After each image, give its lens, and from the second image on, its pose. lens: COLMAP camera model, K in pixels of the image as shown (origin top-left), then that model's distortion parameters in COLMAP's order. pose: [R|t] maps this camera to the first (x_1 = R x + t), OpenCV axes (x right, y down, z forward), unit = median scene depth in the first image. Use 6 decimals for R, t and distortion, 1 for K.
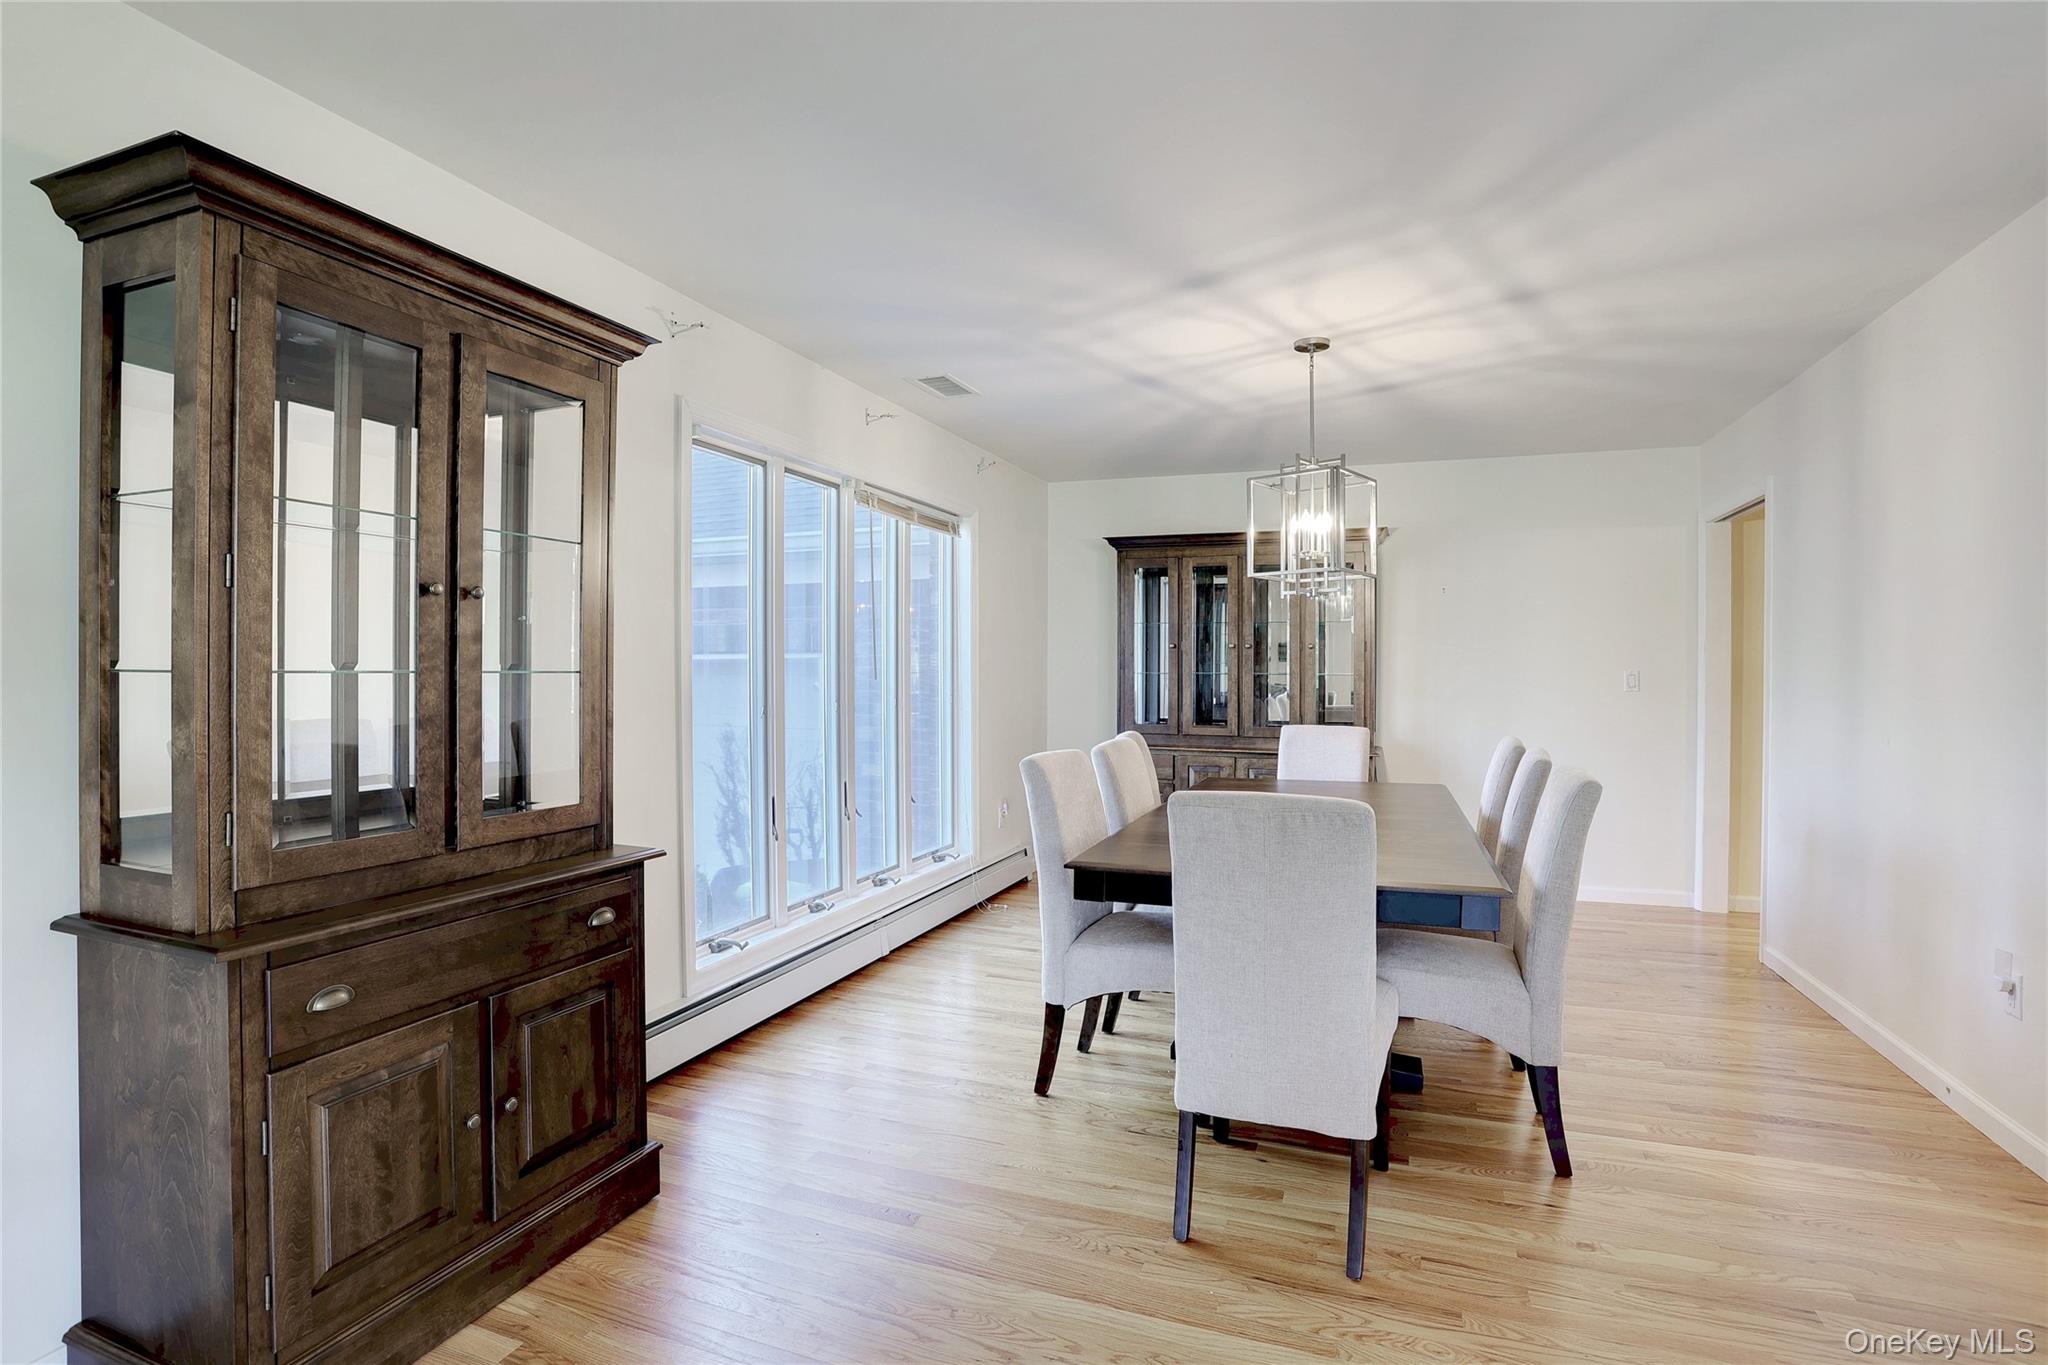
lens RADIAL K [[993.1, 0, 1030.1], [0, 993.1, 673.8], [0, 0, 1]] dist [-0.026492, 0.000347]
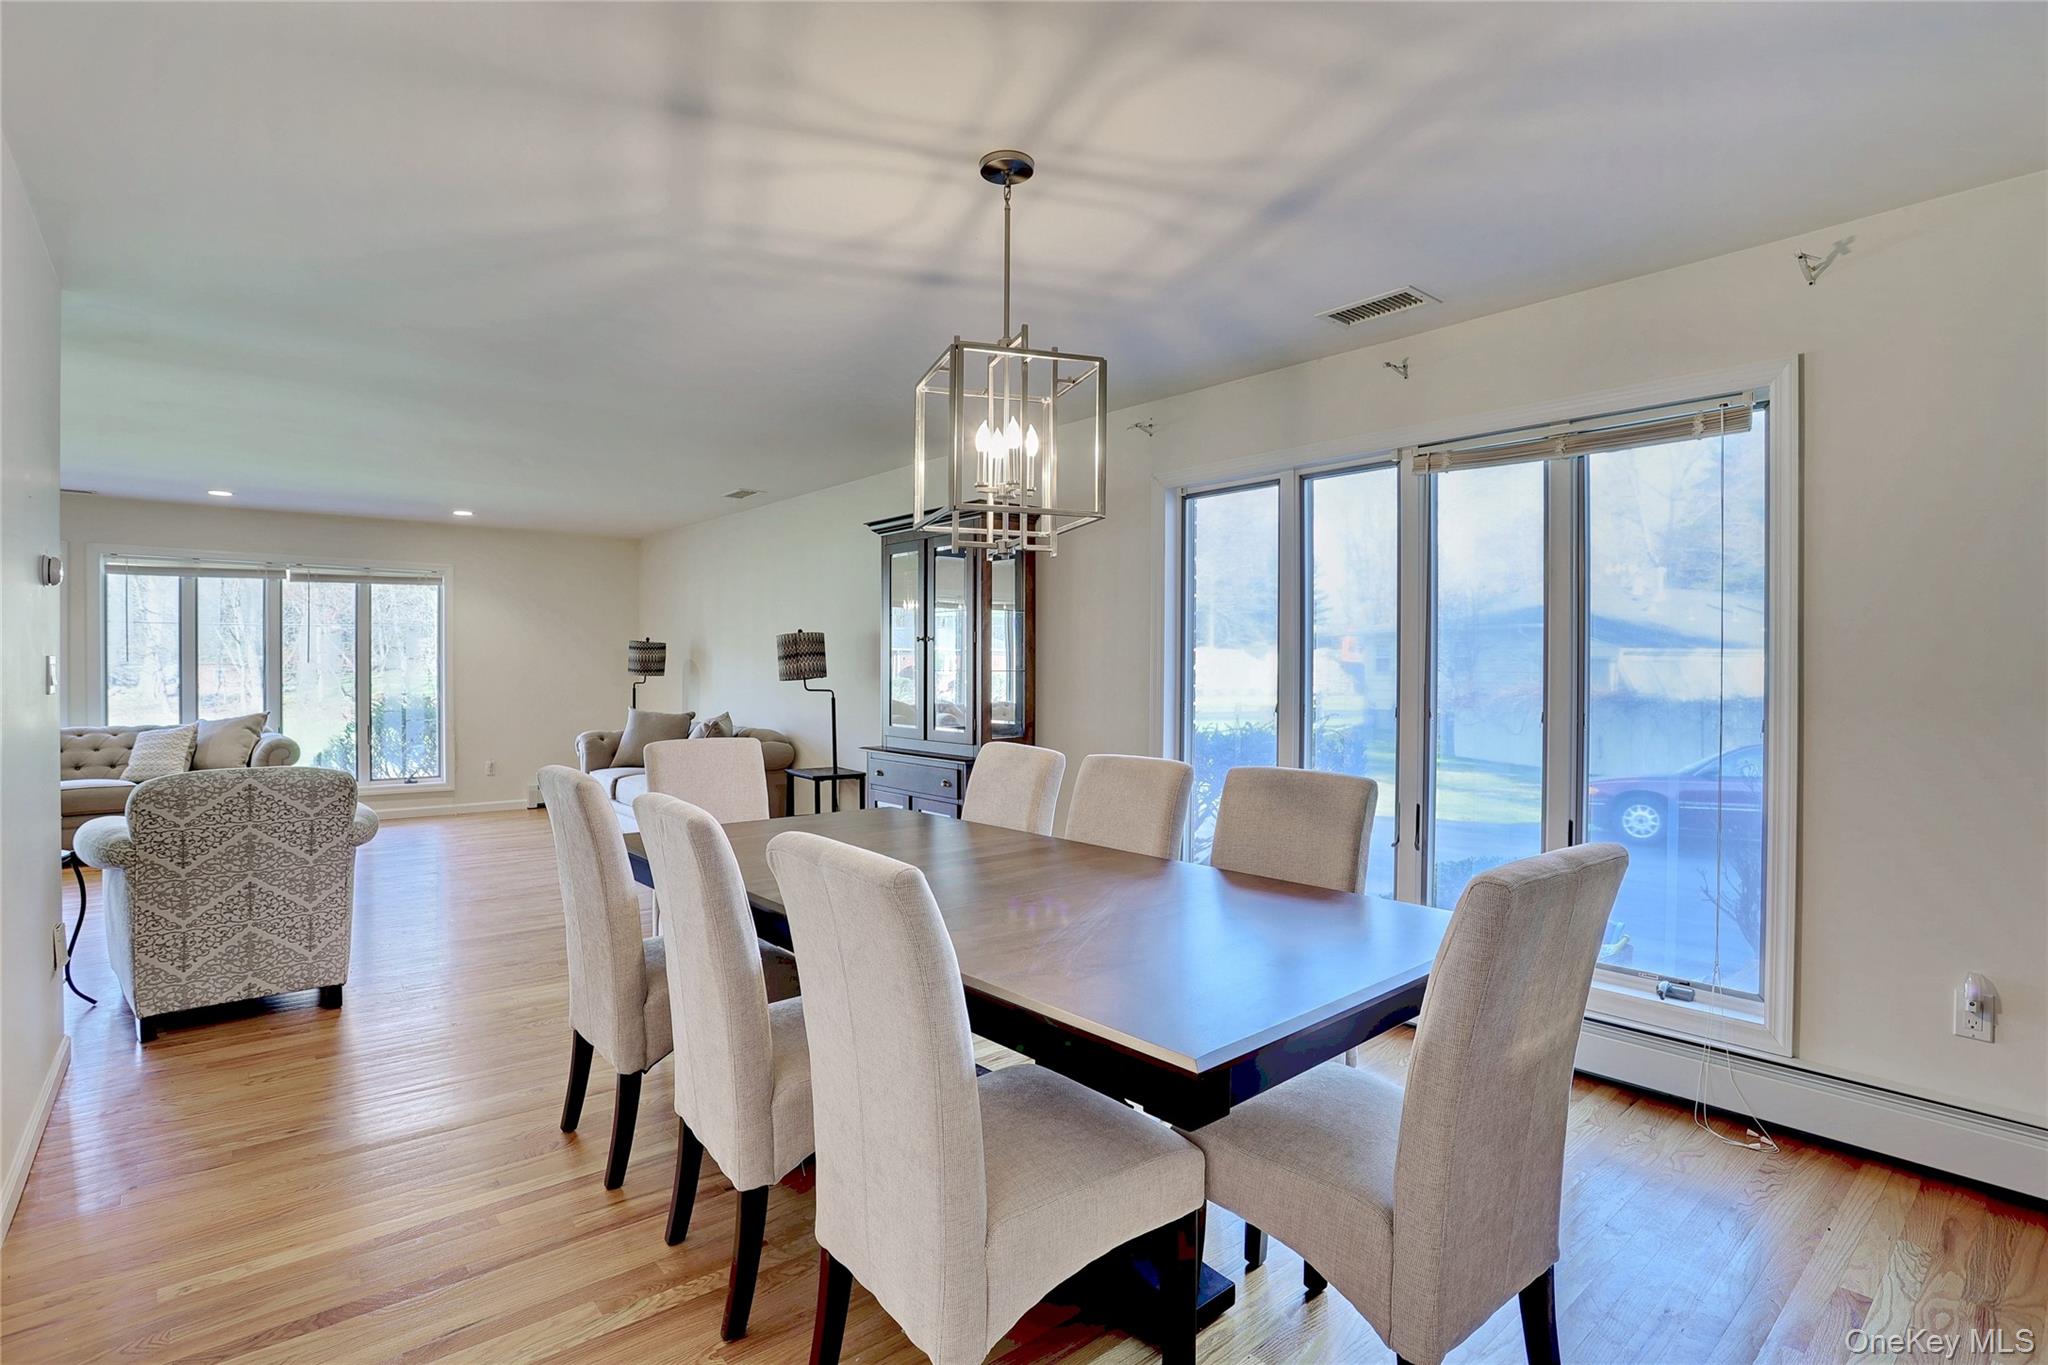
lens RADIAL K [[993.1, 0, 1030.1], [0, 993.1, 673.8], [0, 0, 1]] dist [-0.026492, 0.000347]
pose [[-0.467785, -0.008316, -0.883803, 0.850698], [-0.011466, 0.999929, -0.003339, 0.003275], [0.883768, 0.008572, -0.467847, 1.320243]]
